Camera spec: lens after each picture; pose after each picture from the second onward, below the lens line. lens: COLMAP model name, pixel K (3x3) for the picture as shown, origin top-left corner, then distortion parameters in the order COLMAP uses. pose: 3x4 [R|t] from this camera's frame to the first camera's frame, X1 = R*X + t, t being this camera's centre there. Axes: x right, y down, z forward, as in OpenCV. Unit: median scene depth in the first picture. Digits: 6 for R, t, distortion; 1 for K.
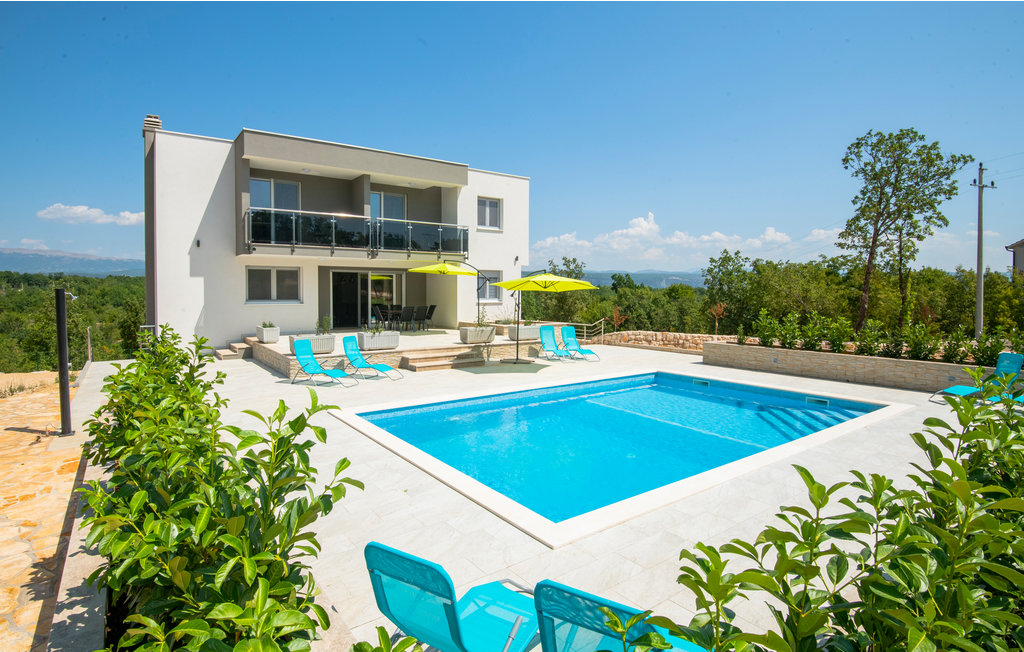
lens RADIAL K [[506.8, 0, 469.2], [0, 506.8, 303.2], [0, 0, 1]] dist [-0.001158, -0.000201]
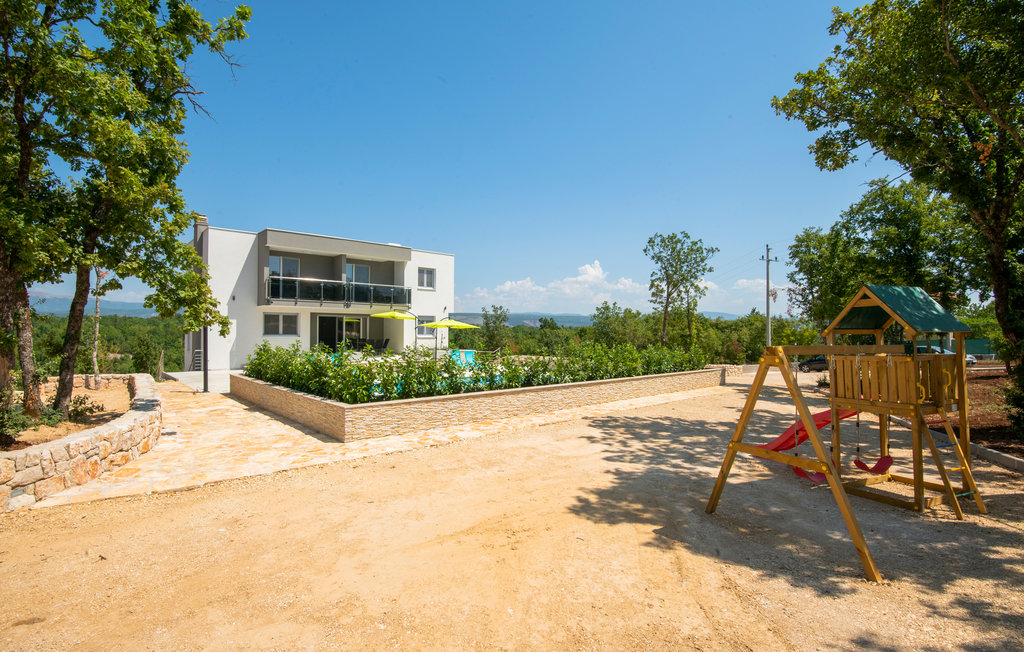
lens RADIAL K [[486.5, 0, 494.5], [0, 486.5, 325.2], [0, 0, 1]] dist [-0.000919, -0.000140]
pose [[0.993138, 0.006542, 0.116767, 0.076955], [-0.002289, 0.999330, -0.036522, 0.015971], [-0.116927, 0.036004, 0.992488, -0.484192]]
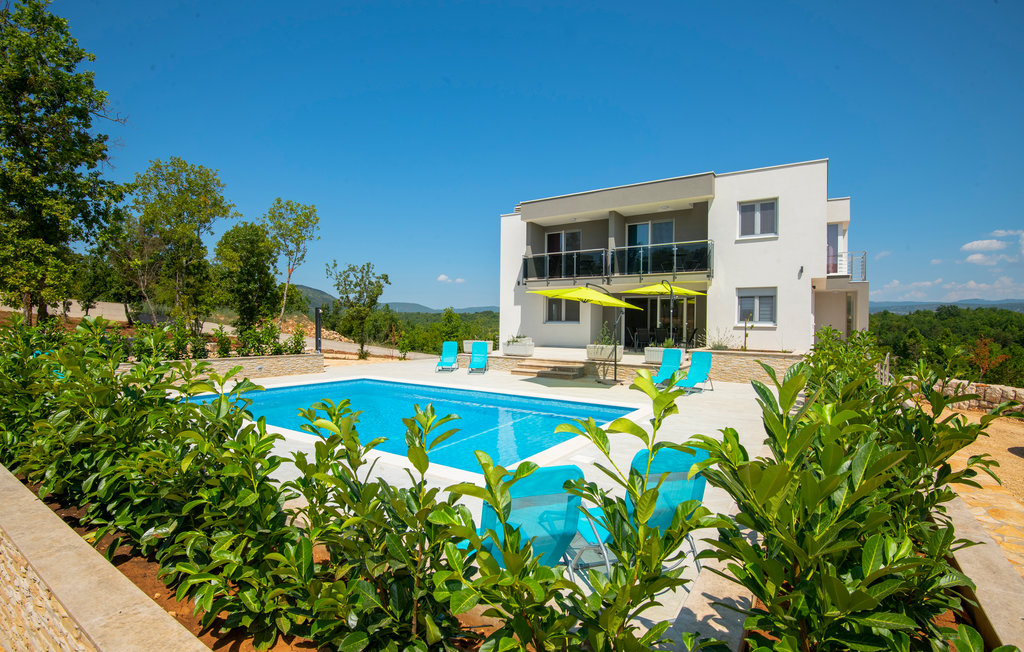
lens RADIAL K [[486.5, 0, 494.5], [0, 486.5, 325.2], [0, 0, 1]] dist [-0.000919, -0.000140]
pose [[0.361590, 0.008238, -0.932301, 0.654919], [-0.032241, 0.999473, -0.003673, 0.012428], [0.931780, 0.031386, 0.361665, 0.337016]]
